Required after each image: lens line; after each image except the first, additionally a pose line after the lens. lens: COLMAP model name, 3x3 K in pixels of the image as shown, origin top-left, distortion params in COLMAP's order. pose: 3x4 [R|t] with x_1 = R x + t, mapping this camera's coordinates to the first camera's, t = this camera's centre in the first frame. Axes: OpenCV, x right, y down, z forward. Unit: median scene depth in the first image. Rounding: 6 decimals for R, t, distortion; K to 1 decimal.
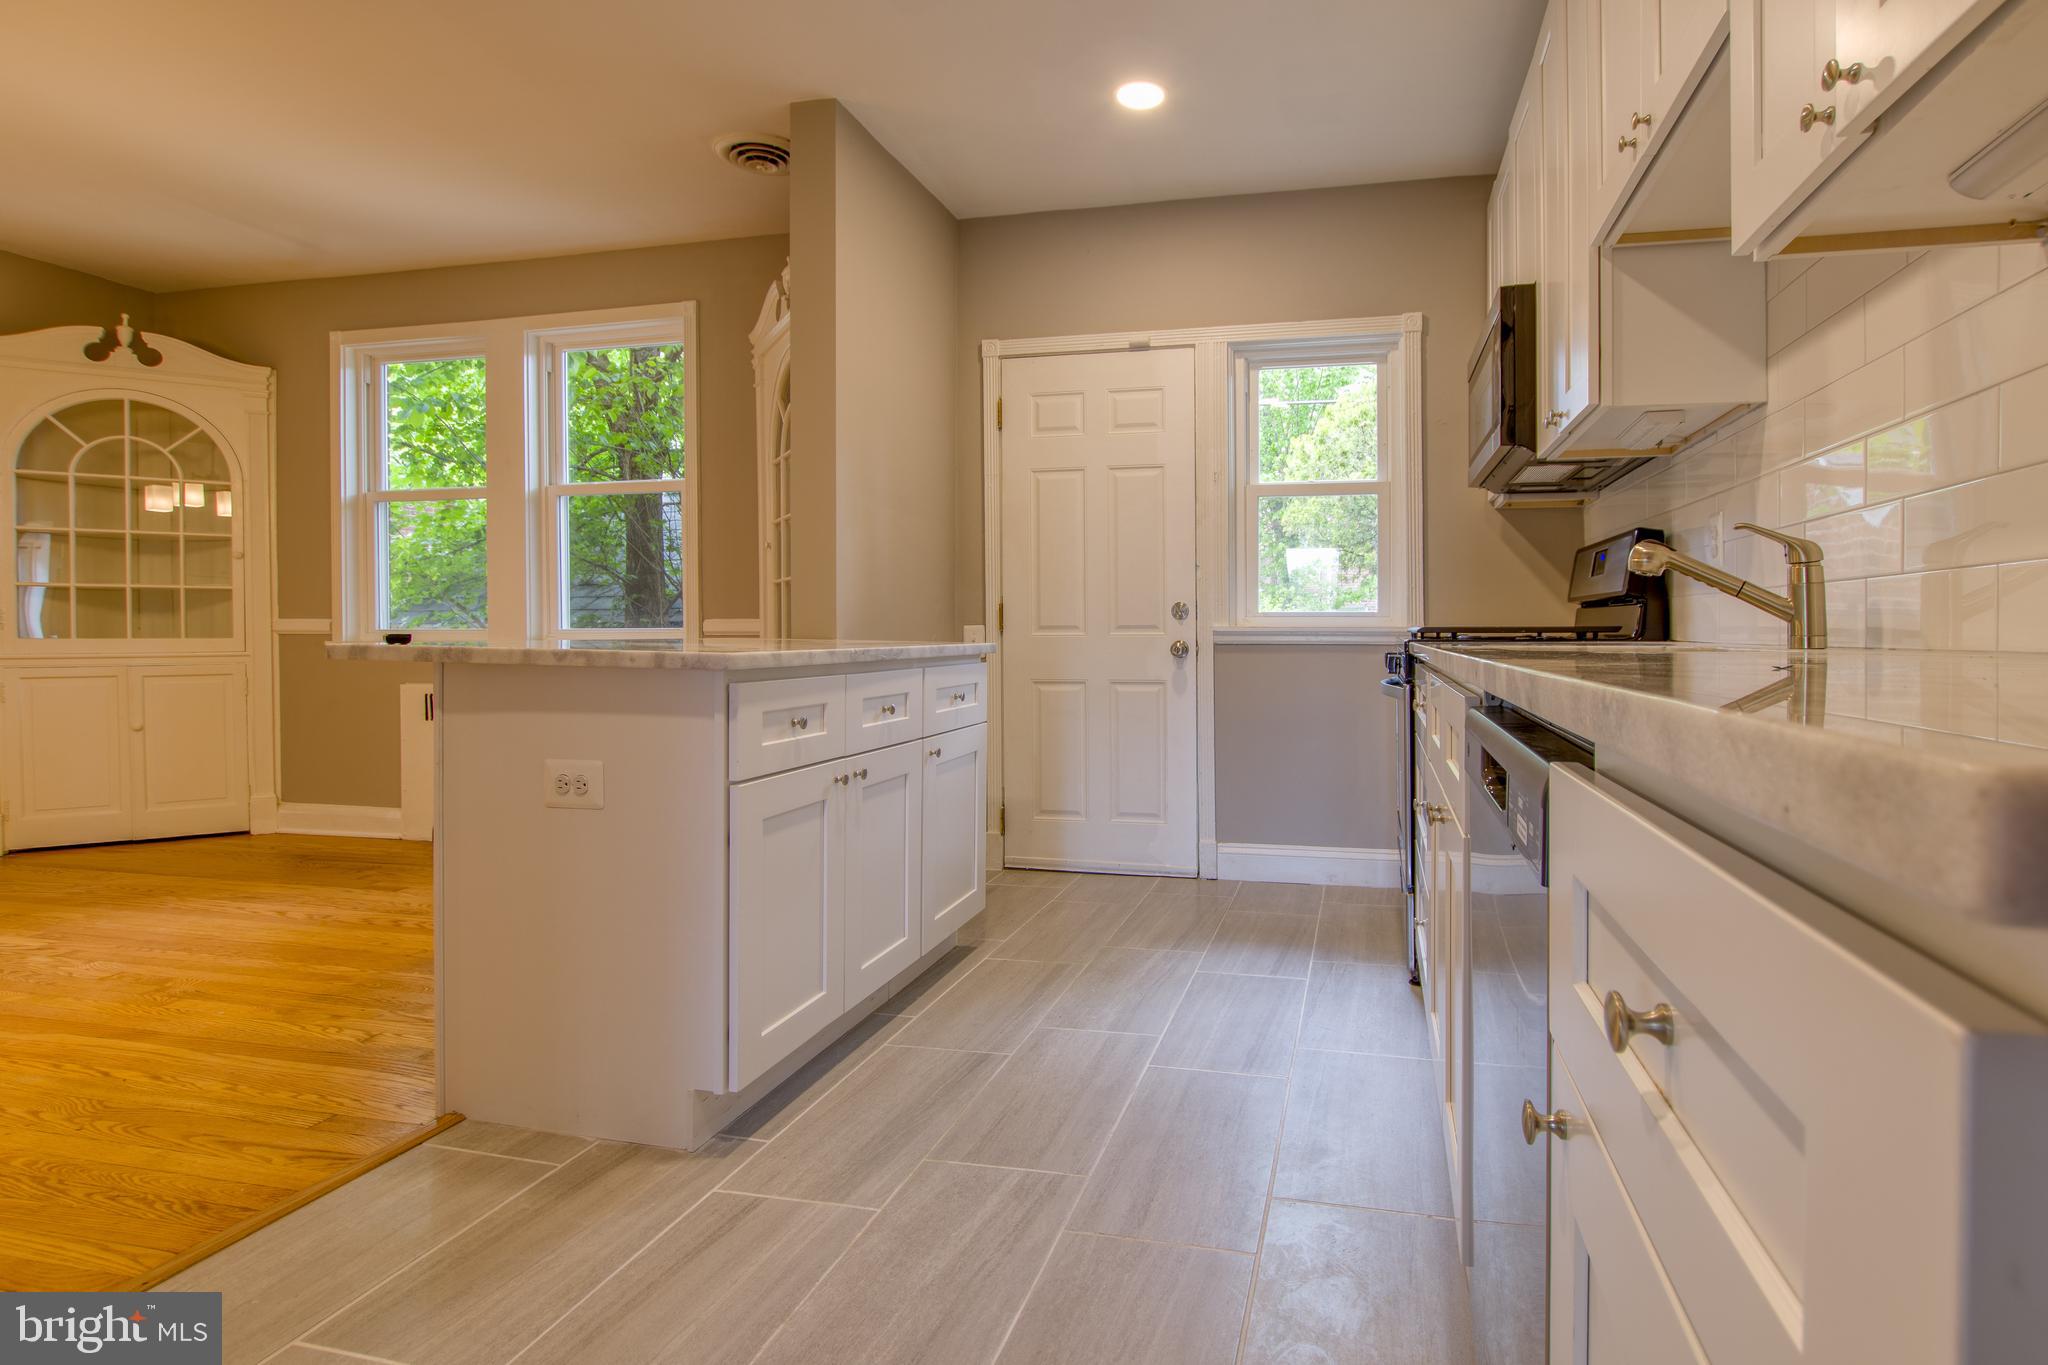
lens RADIAL K [[968.1, 0, 1116.7], [0, 968.1, 637.0], [0, 0, 1]] dist [-0.008989, -0.000596]
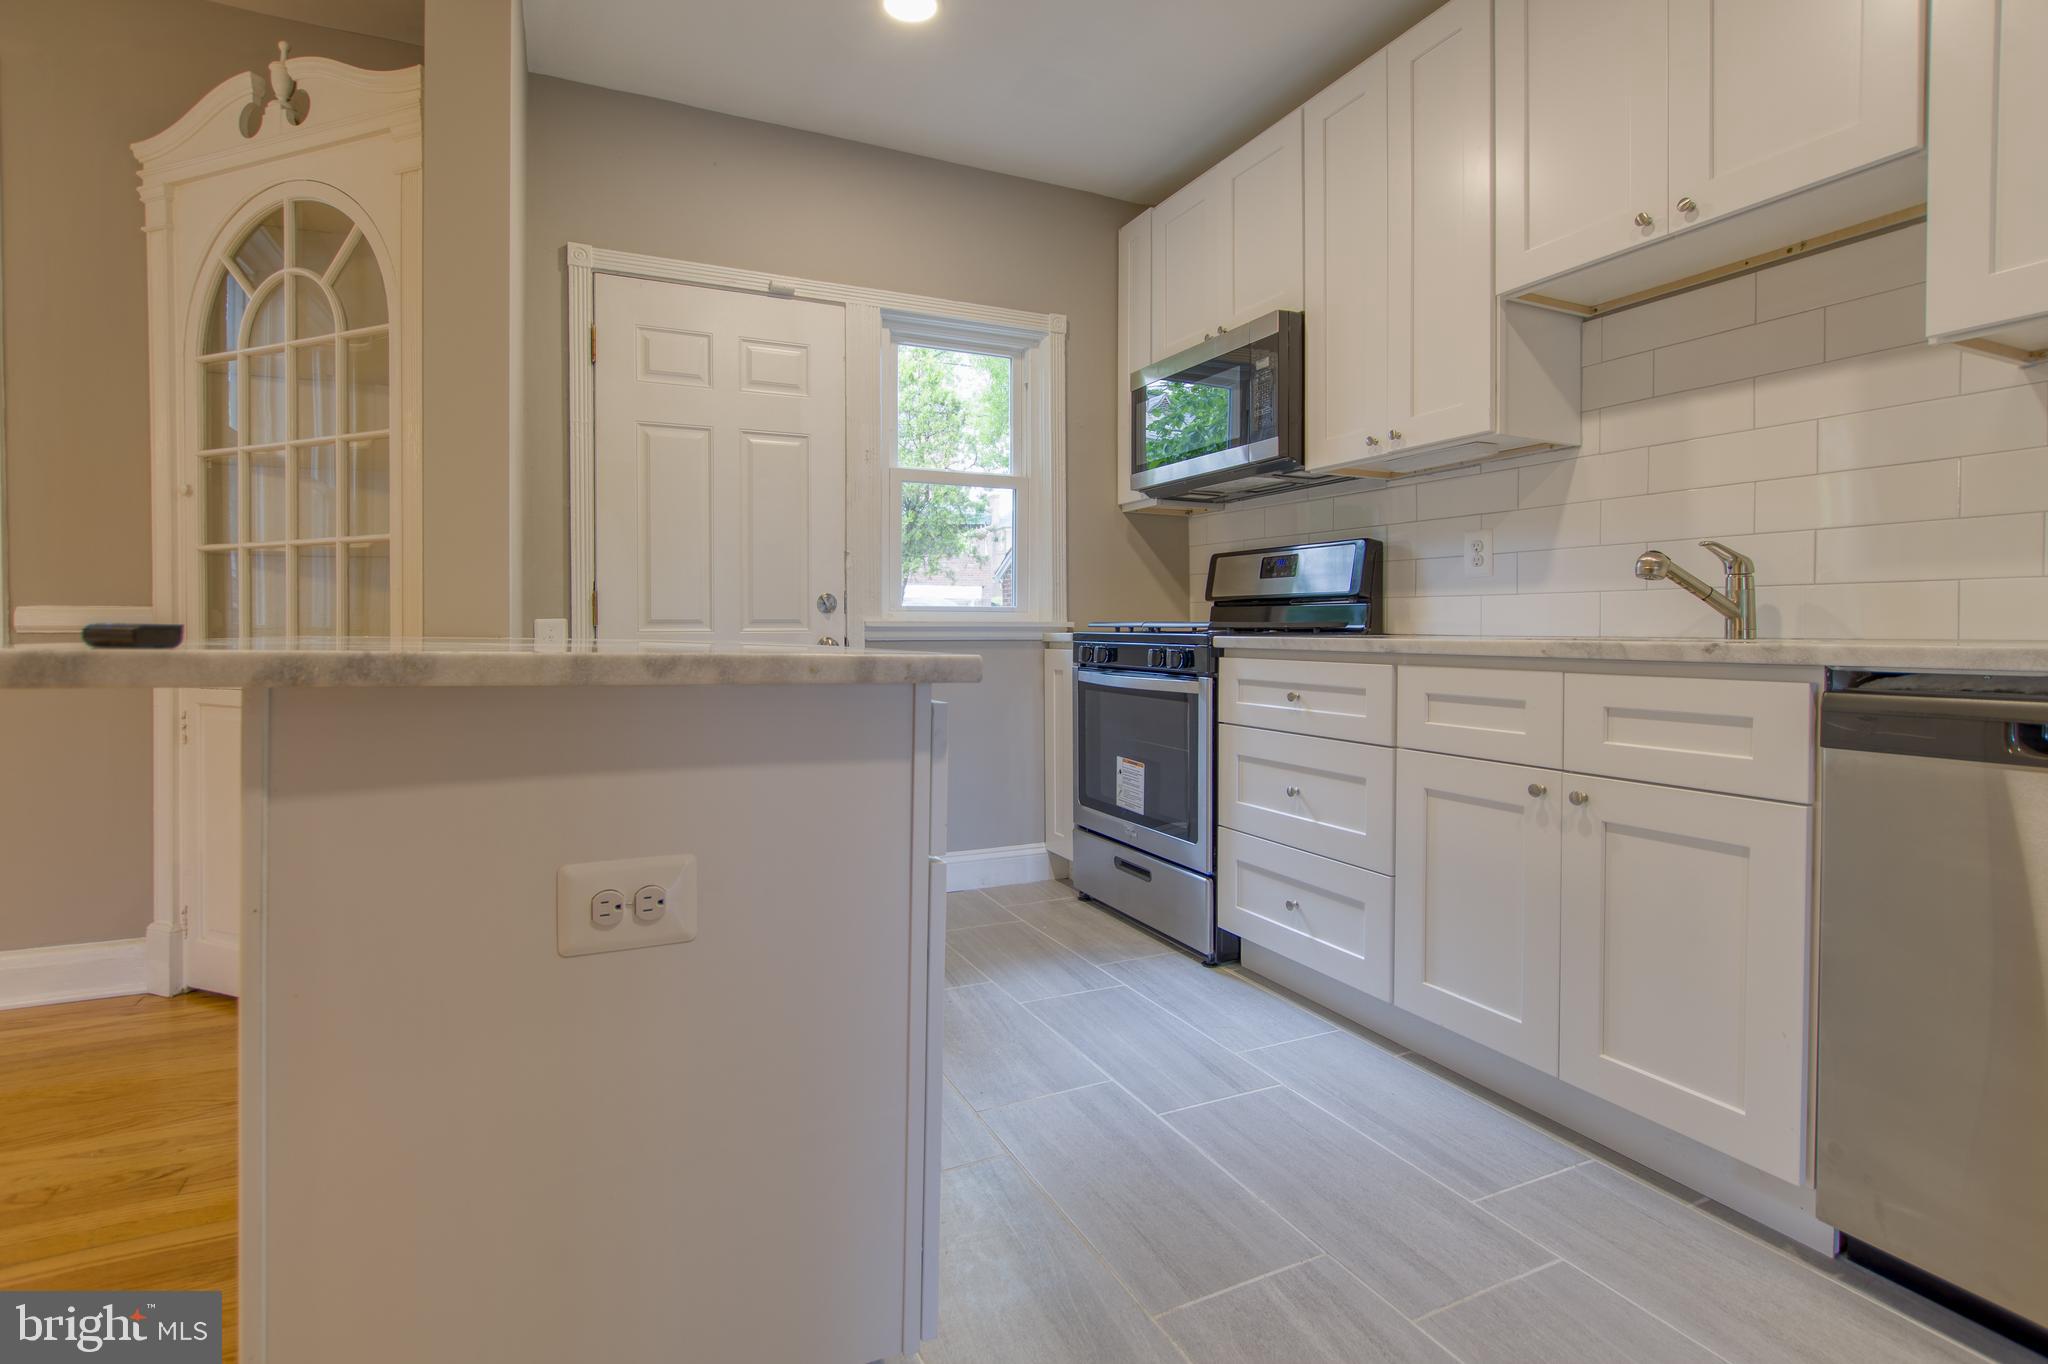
lens RADIAL K [[968.1, 0, 971.7], [0, 968.1, 629.5], [0, 0, 1]] dist [-0.008989, -0.000596]
pose [[0.805320, -0.001371, 0.592839, -0.381336], [0.004358, 0.999984, -0.003607, 0.000725], [-0.592824, 0.005489, 0.805313, 0.235192]]
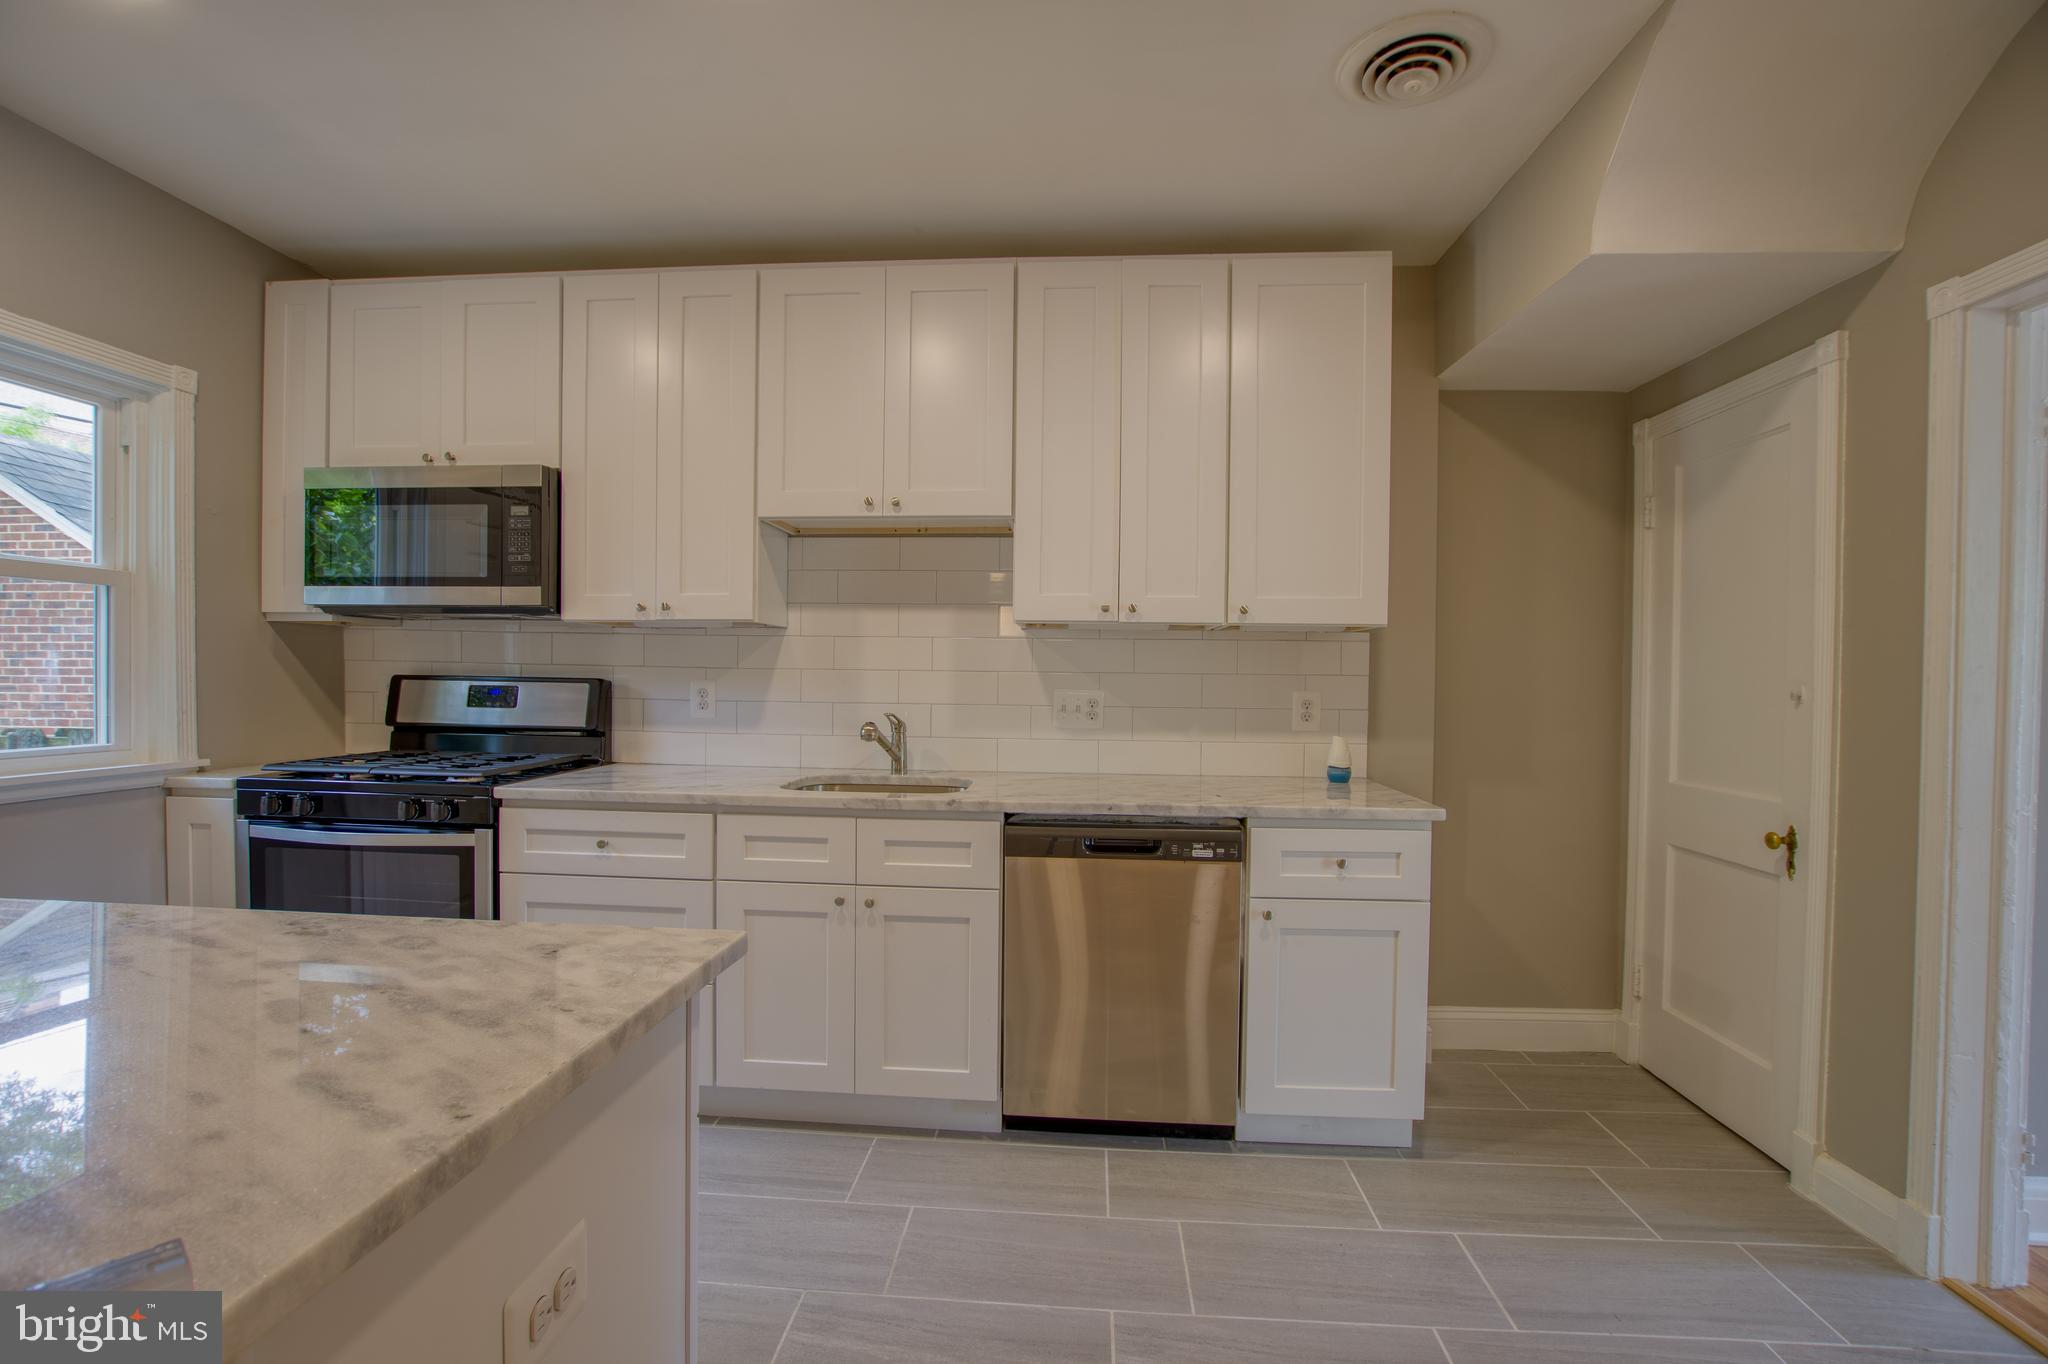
lens RADIAL K [[934.2, 0, 1011.1], [0, 934.2, 683.7], [0, 0, 1]] dist [-0.019992, 0.001382]
pose [[-0.135221, -0.018909, 0.990635, -0.552535], [-0.001632, 0.999821, 0.018861, -0.092232], [-0.990814, 0.000933, -0.135228, 0.433829]]
